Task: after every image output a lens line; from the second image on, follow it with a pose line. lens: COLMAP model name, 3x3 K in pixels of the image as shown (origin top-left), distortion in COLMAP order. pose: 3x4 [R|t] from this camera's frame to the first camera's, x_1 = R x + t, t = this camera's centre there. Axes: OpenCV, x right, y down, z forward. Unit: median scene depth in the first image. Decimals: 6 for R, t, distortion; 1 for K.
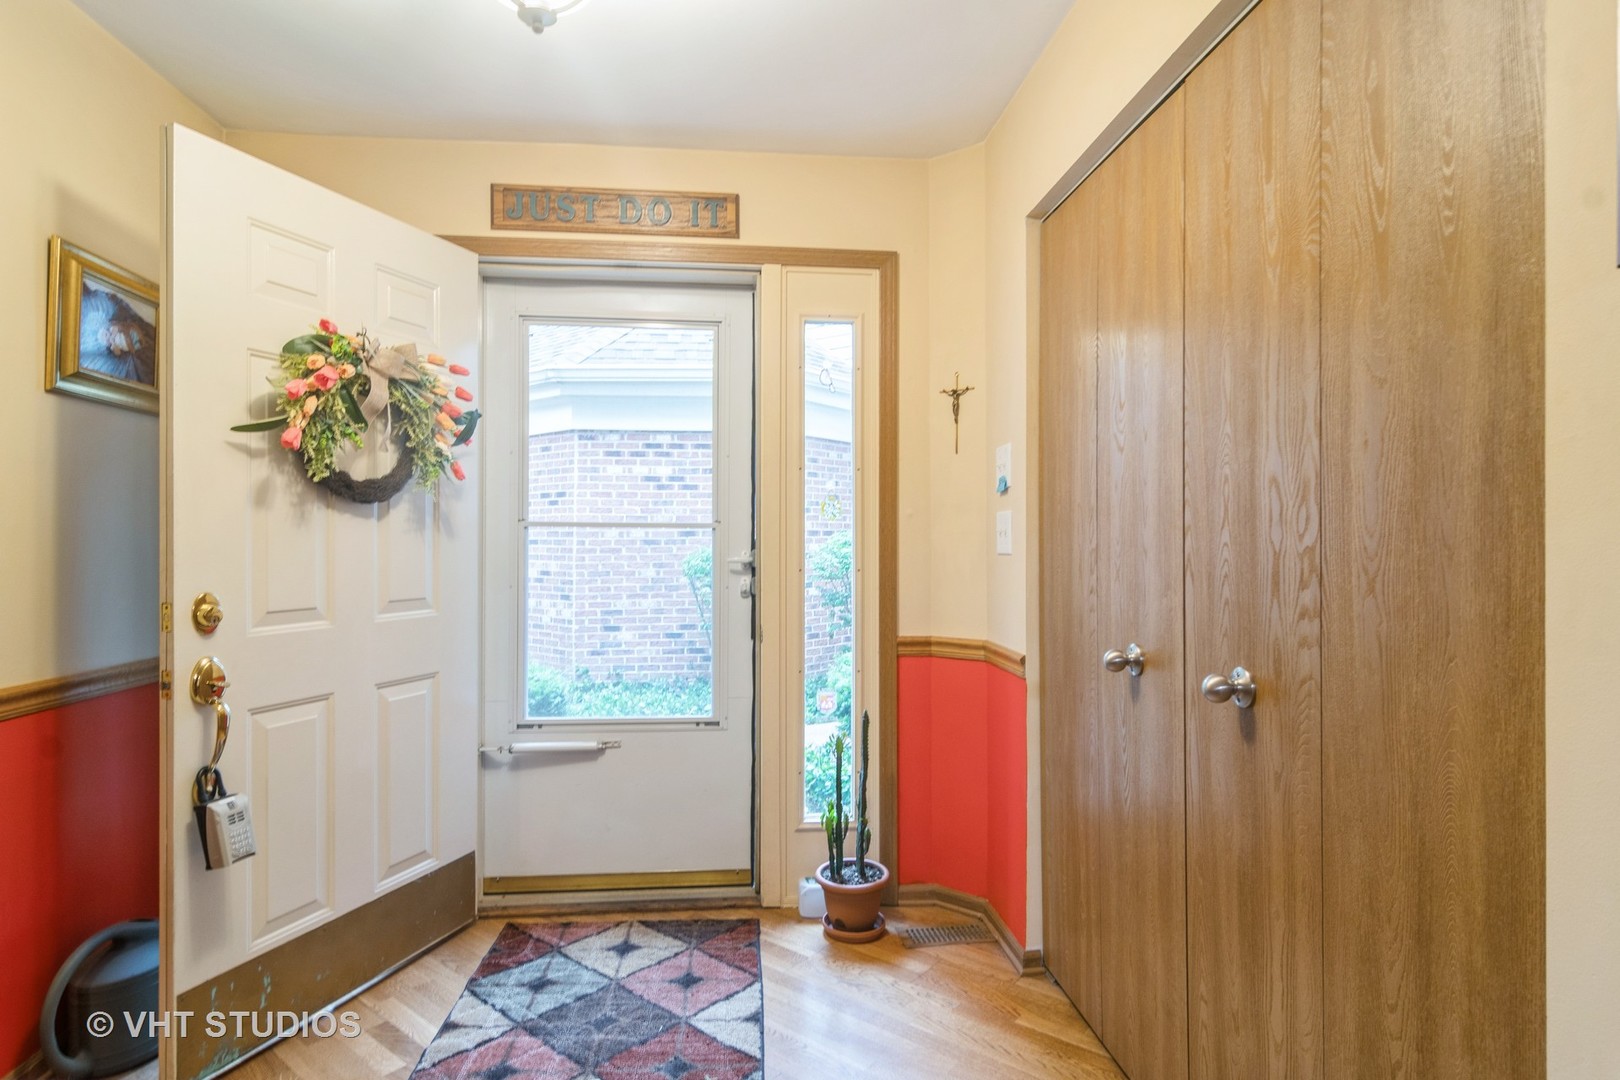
lens RADIAL K [[877.7, 0, 805.7], [0, 877.7, 525.6], [0, 0, 1]] dist [0.002471, 0.000349]
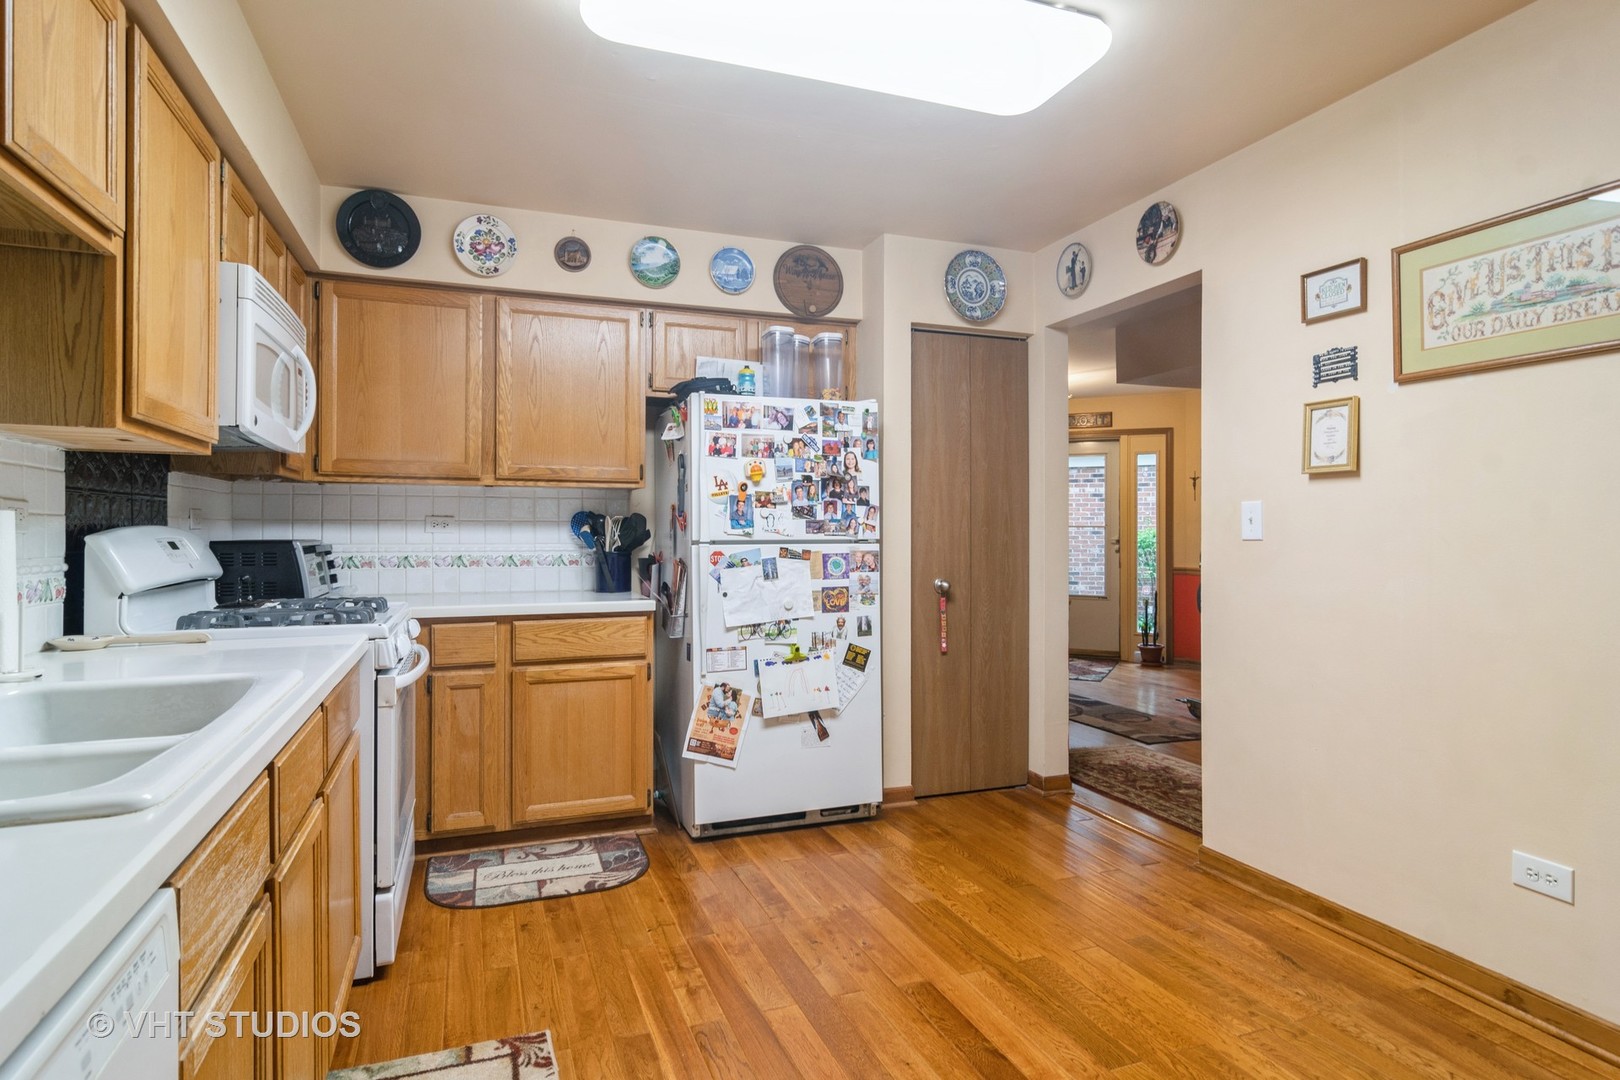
lens RADIAL K [[877.7, 0, 805.7], [0, 877.7, 525.6], [0, 0, 1]] dist [0.002471, 0.000349]
pose [[0.866183, 0.001410, -0.499724, 0.482317], [0.003736, 0.999950, 0.009297, -0.033063], [0.499712, -0.009920, 0.866135, -1.954794]]
